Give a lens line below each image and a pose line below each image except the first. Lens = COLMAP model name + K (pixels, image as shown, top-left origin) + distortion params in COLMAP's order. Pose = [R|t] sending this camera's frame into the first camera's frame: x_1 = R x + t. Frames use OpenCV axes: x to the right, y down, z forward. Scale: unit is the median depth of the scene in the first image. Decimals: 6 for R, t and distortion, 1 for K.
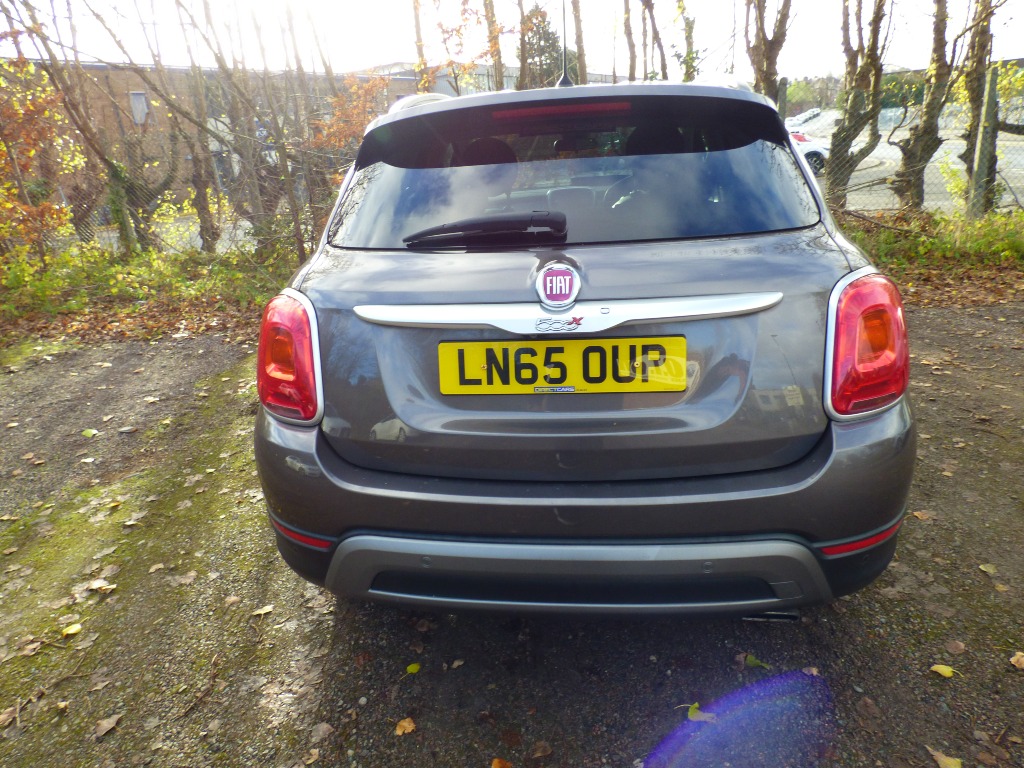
lens RADIAL K [[637.8, 0, 518.6], [0, 637.8, 384.4], [0, 0, 1]] dist [-0.025061, 0.001826]
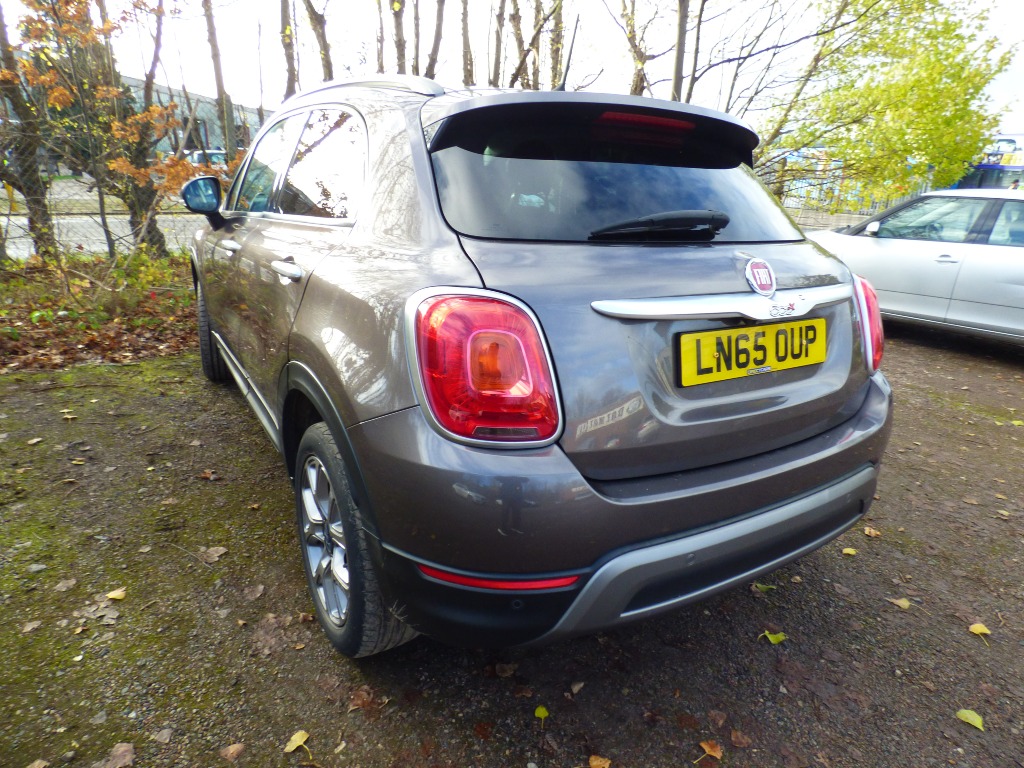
lens RADIAL K [[637.8, 0, 518.6], [0, 637.8, 384.4], [0, 0, 1]] dist [-0.025061, 0.001826]
pose [[0.777317, -0.103768, 0.620492, -0.948945], [0.130158, 0.991489, 0.002757, -0.024950], [-0.615497, 0.078619, 0.784208, 0.383634]]
